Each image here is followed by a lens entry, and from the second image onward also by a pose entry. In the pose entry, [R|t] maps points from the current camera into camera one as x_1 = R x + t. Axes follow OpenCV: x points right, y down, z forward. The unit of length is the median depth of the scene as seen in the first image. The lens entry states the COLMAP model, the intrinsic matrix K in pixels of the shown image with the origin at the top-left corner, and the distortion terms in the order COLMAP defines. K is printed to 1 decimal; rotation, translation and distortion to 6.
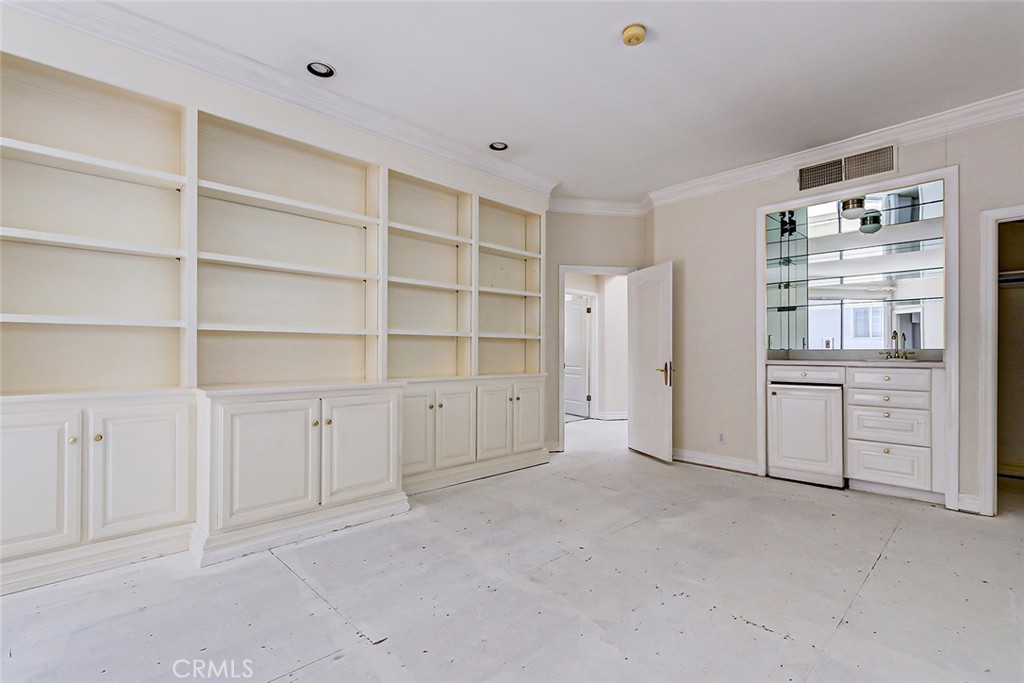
lens RADIAL K [[481.1, 0, 515.4], [0, 481.1, 352.1], [0, 0, 1]] dist [0.068256, 0.000186]
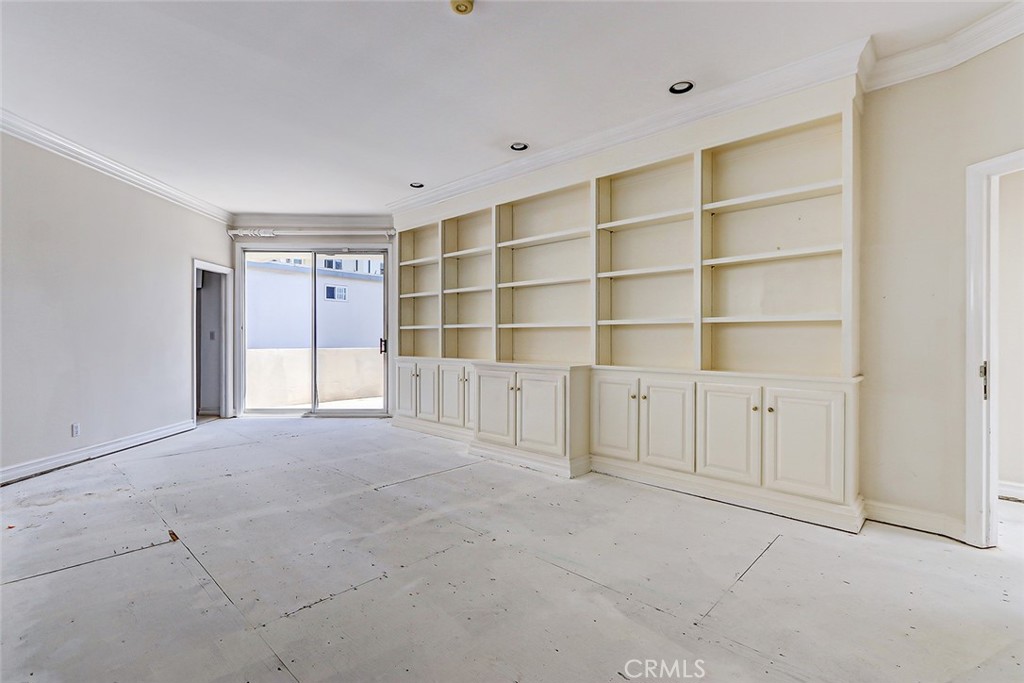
lens RADIAL K [[467.8, 0, 512.0], [0, 467.8, 341.5], [0, 0, 1]] dist [0.000314, 0.000103]
pose [[0.028679, -0.002650, -0.999585, 0.706966], [-0.000446, 0.999996, -0.002664, 0.002638], [0.999589, 0.000523, 0.028678, 0.660405]]
